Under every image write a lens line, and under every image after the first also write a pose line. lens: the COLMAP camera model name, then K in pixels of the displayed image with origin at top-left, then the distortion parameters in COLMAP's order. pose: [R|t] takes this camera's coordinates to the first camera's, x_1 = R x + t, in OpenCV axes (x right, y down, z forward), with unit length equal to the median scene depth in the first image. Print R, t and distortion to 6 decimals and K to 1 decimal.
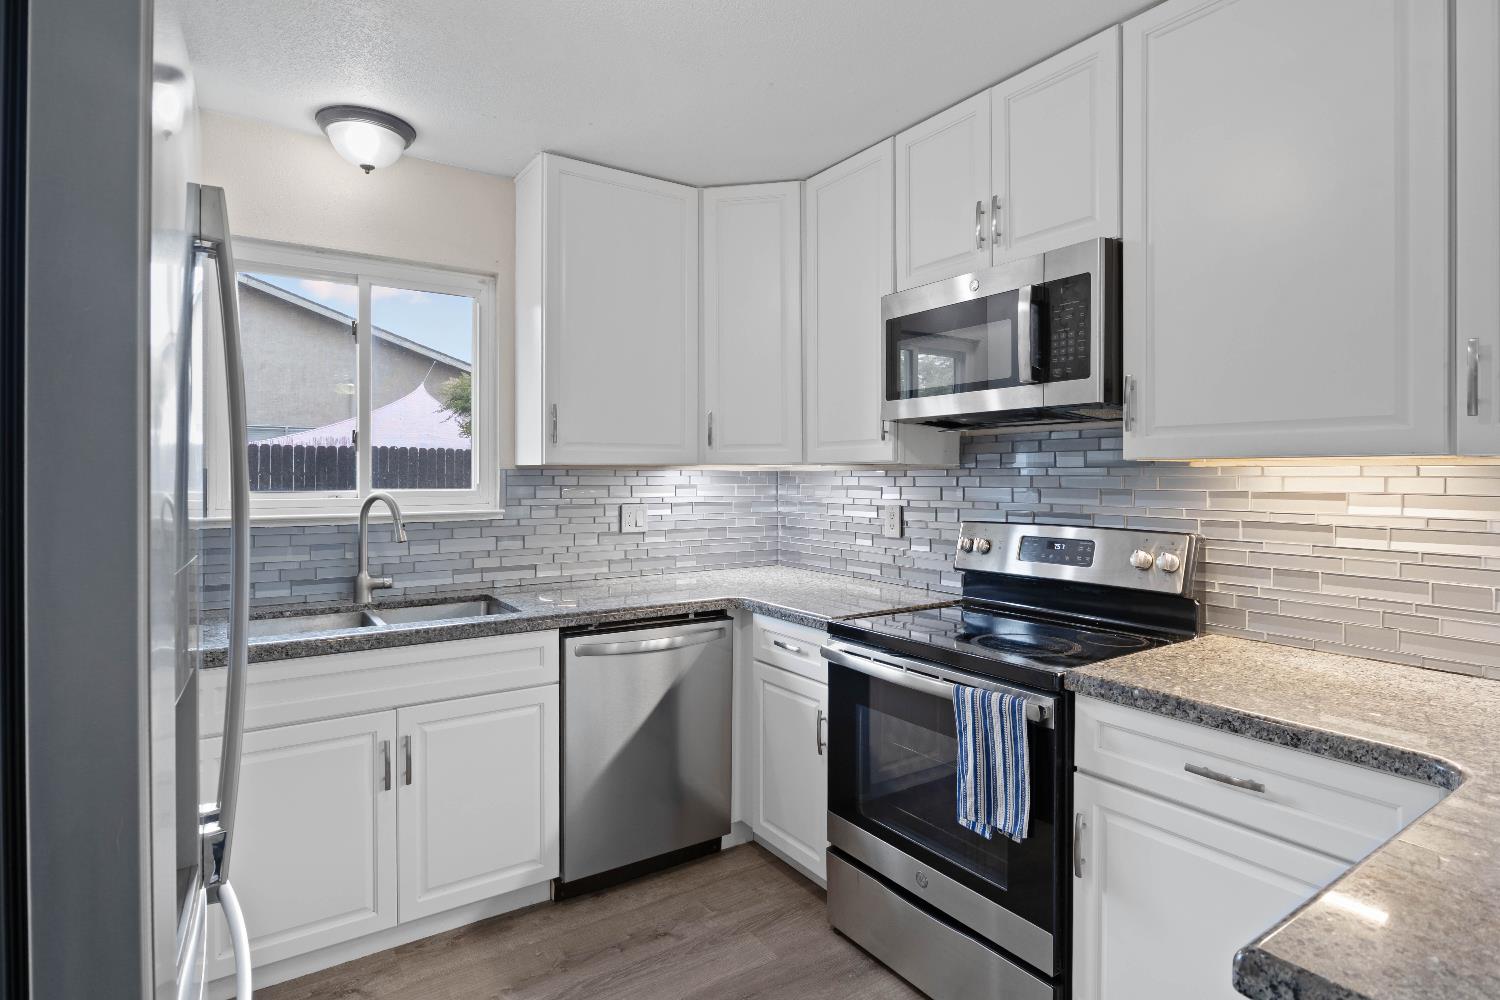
lens RADIAL K [[772.5, 0, 750.3], [0, 772.5, 478.4], [0, 0, 1]] dist [-0.023458, 0.001943]
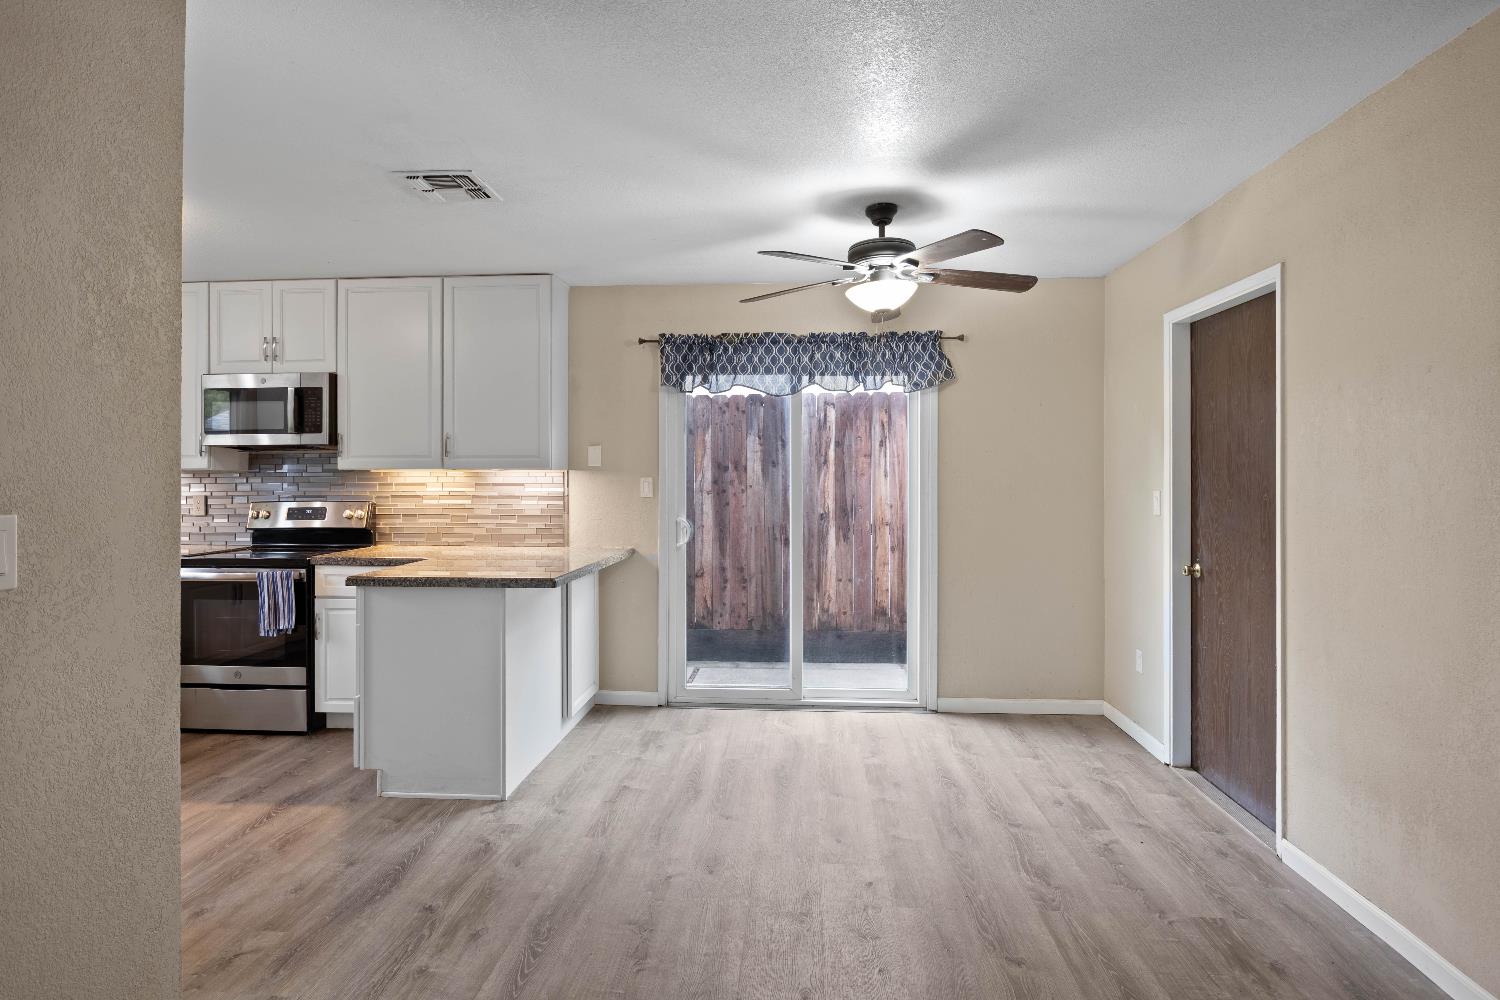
lens RADIAL K [[772.5, 0, 750.3], [0, 772.5, 478.4], [0, 0, 1]] dist [-0.023458, 0.001943]
pose [[0.623901, 0.000193, 0.781503, -0.433458], [0.006055, 0.999969, -0.005081, 0.018349], [-0.781480, 0.007902, 0.623880, -1.125233]]
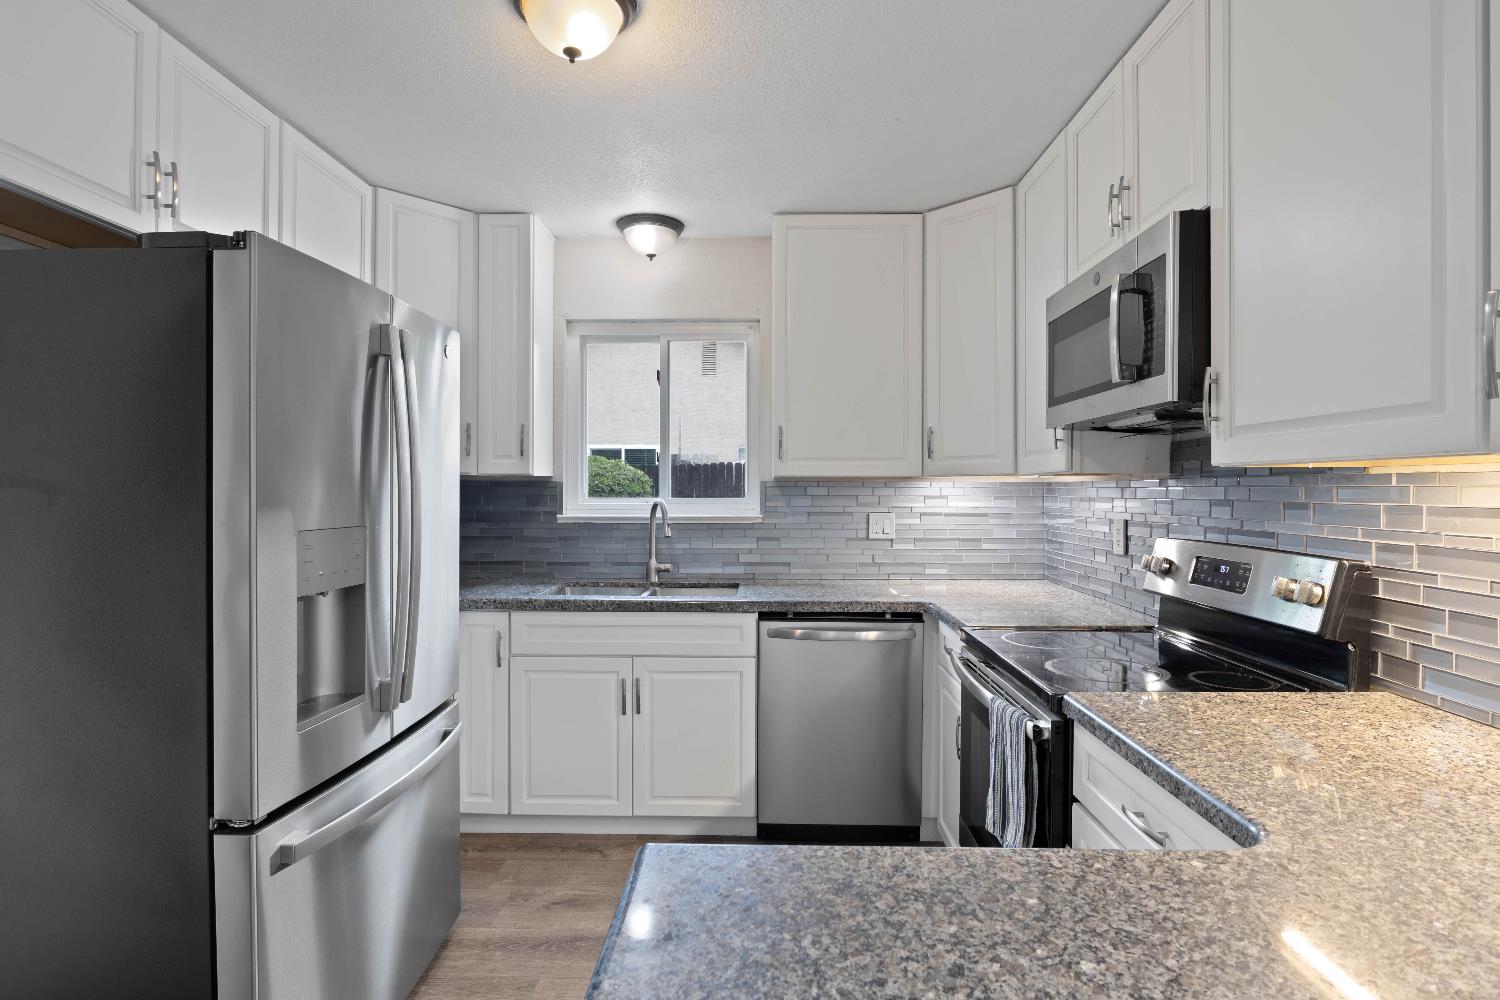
lens RADIAL K [[772.5, 0, 750.3], [0, 772.5, 478.4], [0, 0, 1]] dist [-0.023458, 0.001943]
pose [[0.813721, -0.005444, -0.581230, 0.452333], [-0.004516, 0.999867, -0.015688, 0.003836], [0.581238, 0.015390, 0.813588, 0.009753]]
